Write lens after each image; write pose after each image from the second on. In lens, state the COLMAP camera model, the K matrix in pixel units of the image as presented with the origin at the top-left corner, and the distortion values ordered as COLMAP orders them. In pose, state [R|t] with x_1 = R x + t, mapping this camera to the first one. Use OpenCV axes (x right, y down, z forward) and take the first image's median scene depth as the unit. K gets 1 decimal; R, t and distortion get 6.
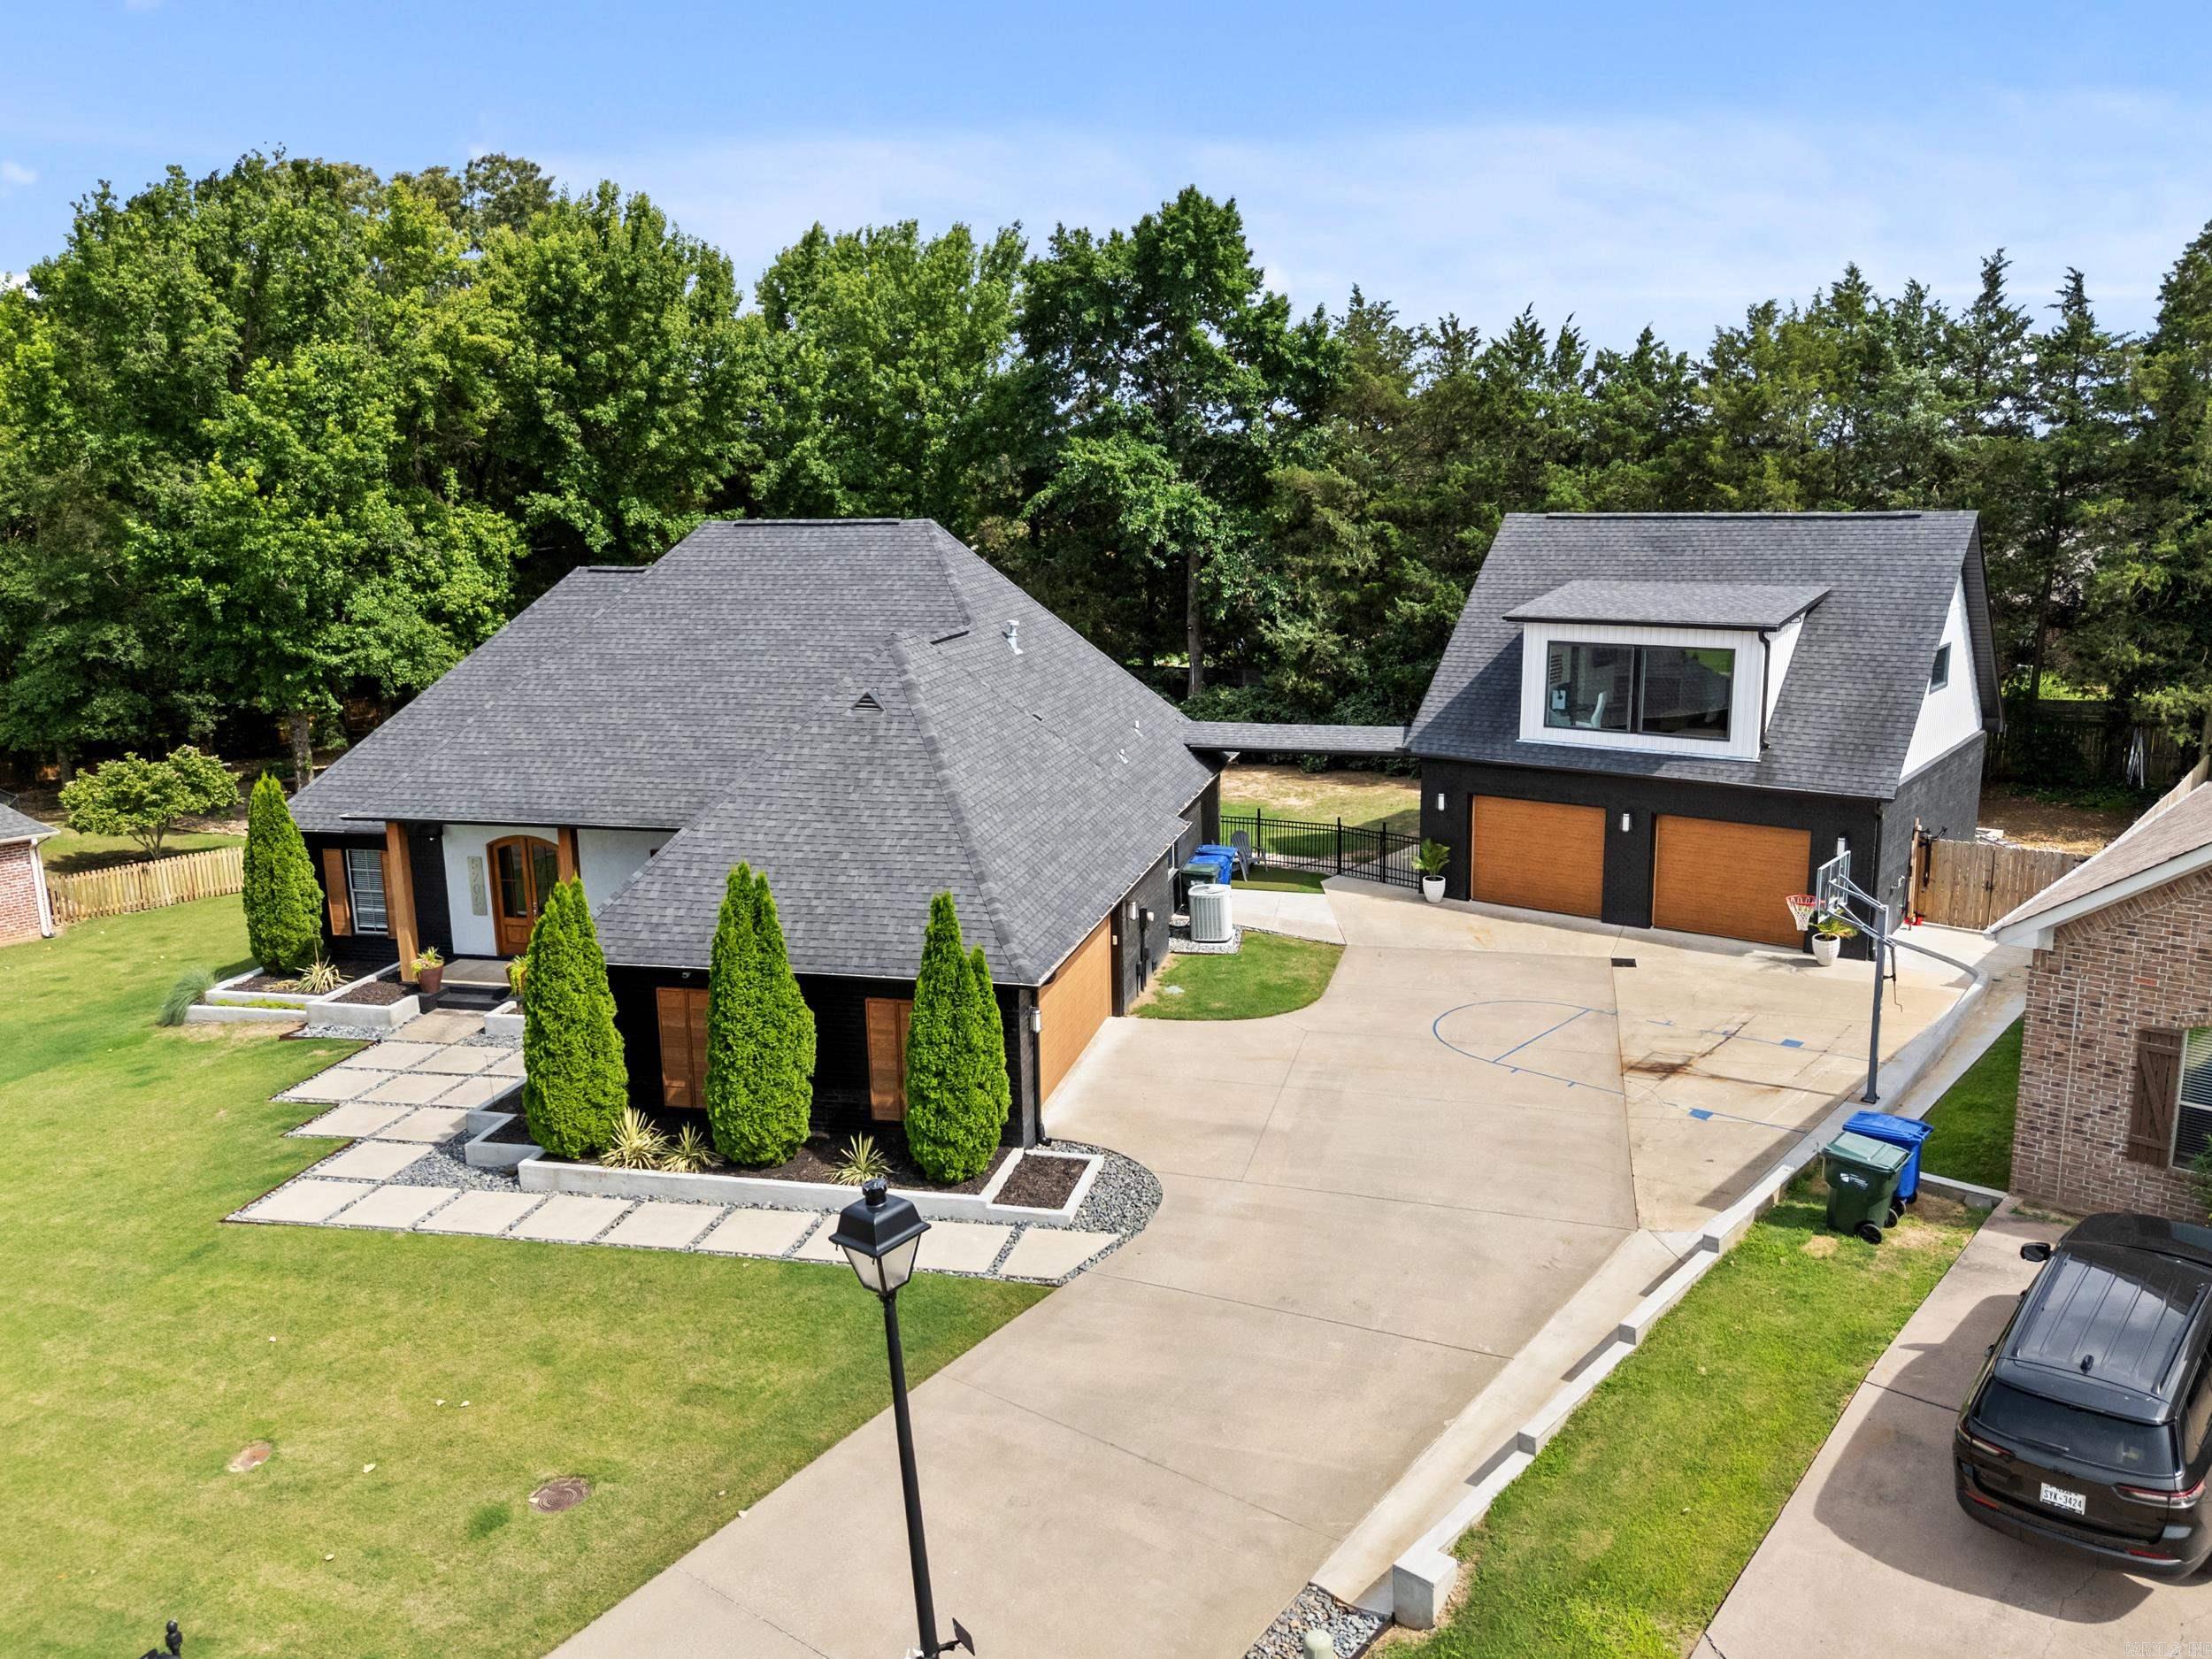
lens RADIAL K [[1667.6, 0, 1106.0], [0, 1667.6, 829.5], [0, 0, 1]] dist [0.077429, -0.087871]
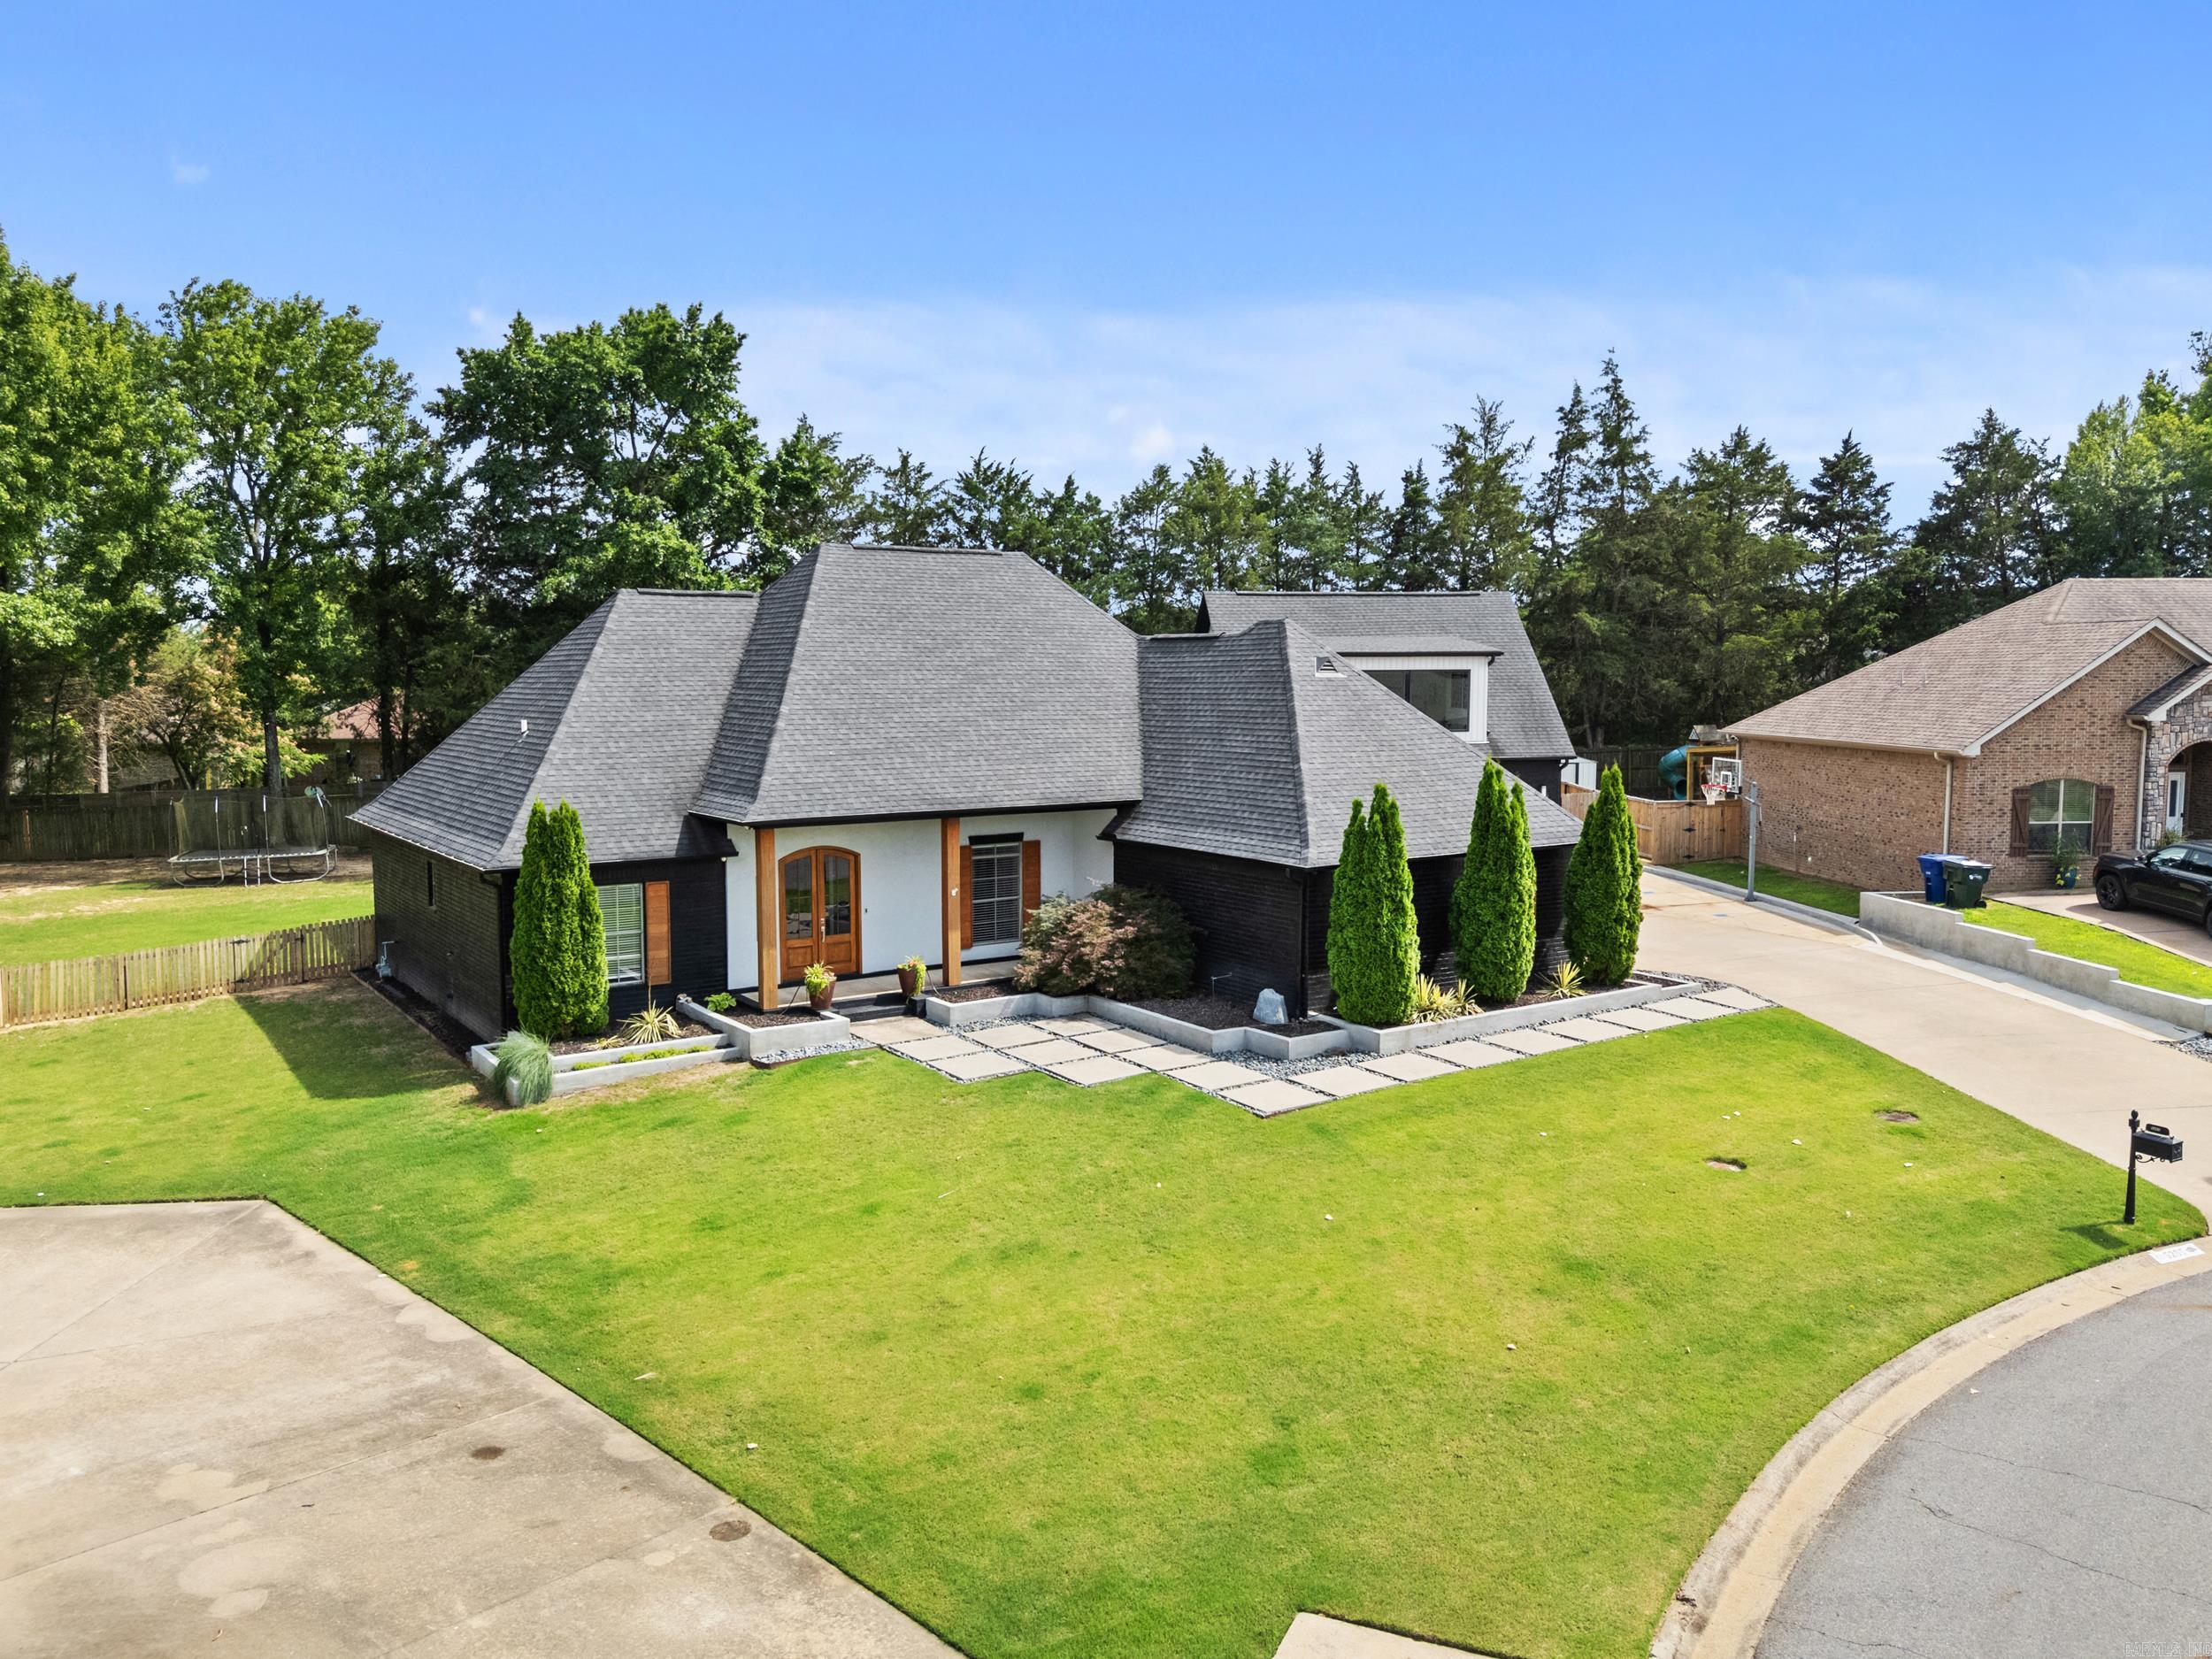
lens RADIAL K [[1642.6, 0, 1106.0], [0, 1642.6, 829.5], [0, 0, 1]] dist [0.083270, -0.092623]
pose [[0.672895, -0.055759, 0.737633, -0.725565], [0.145387, 0.987675, -0.057967, 0.055982], [-0.725310, 0.146248, 0.672709, 0.203008]]
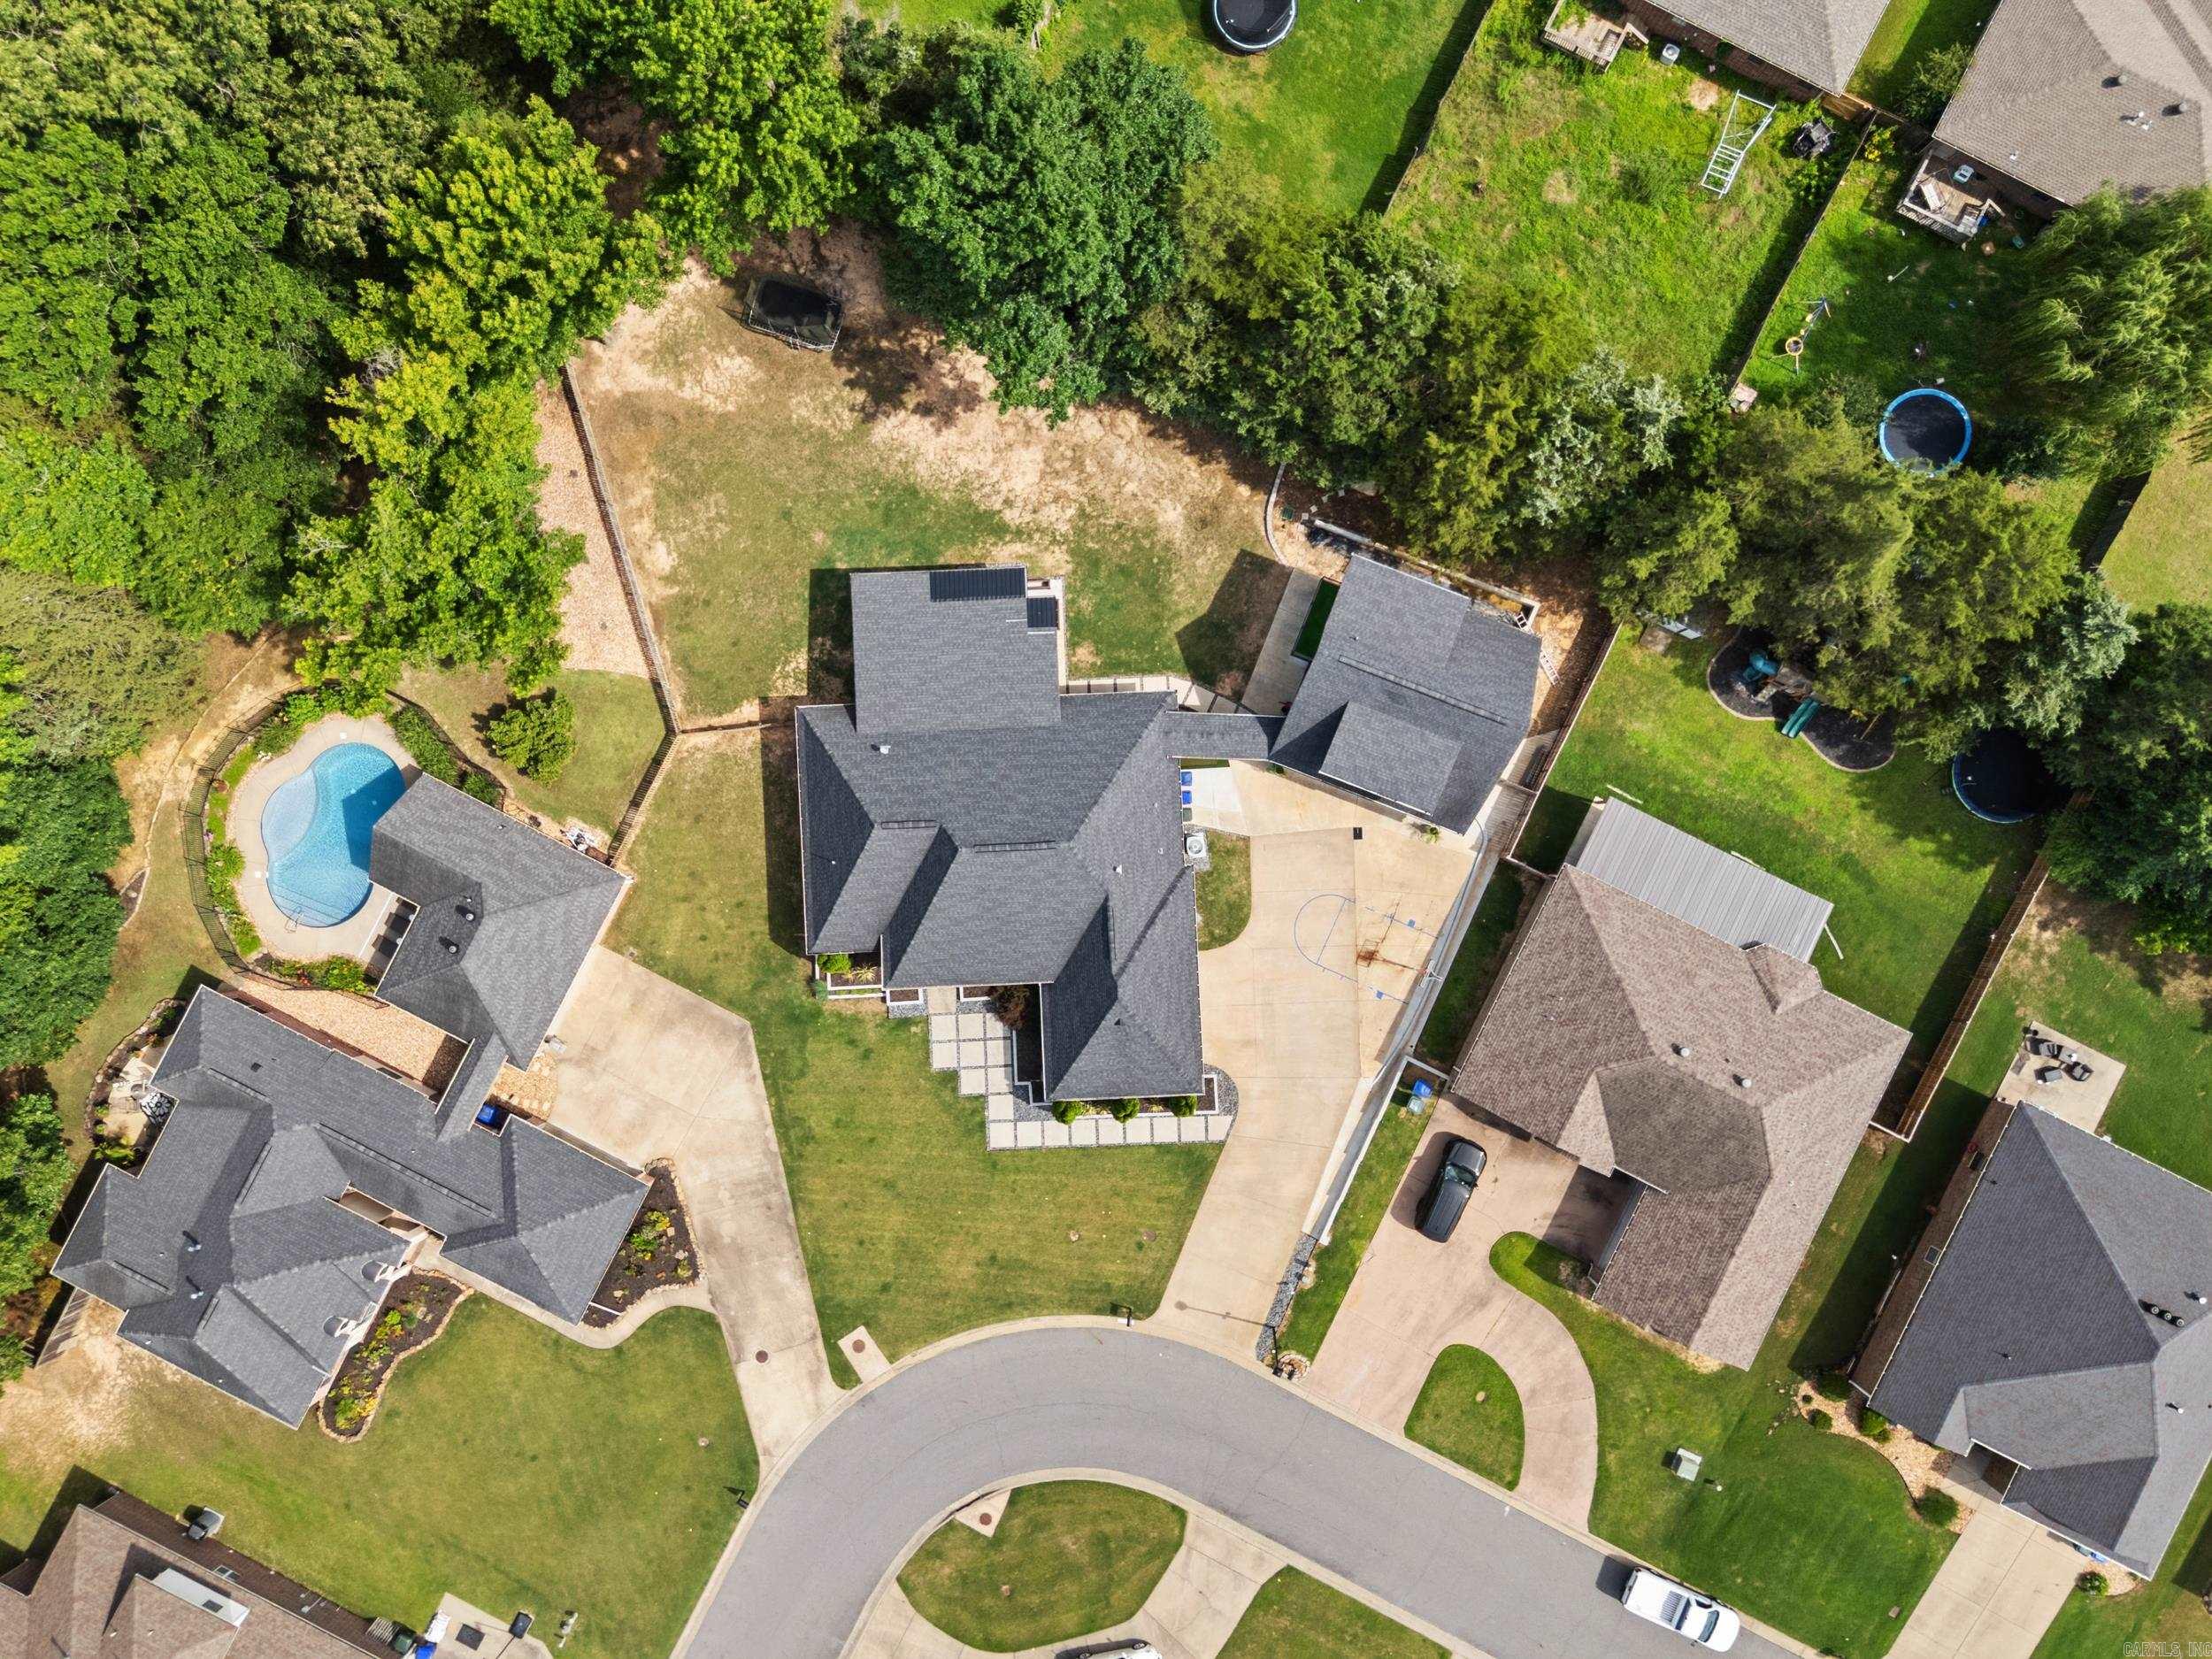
lens RADIAL K [[1667.6, 0, 1106.0], [0, 1667.6, 829.5], [0, 0, 1]] dist [0.077429, -0.087871]
pose [[0.958973, -0.283472, -0.003736, -0.036230], [0.070881, 0.226987, 0.971315, -1.873433], [-0.274493, -0.931730, 0.237767, 0.395464]]
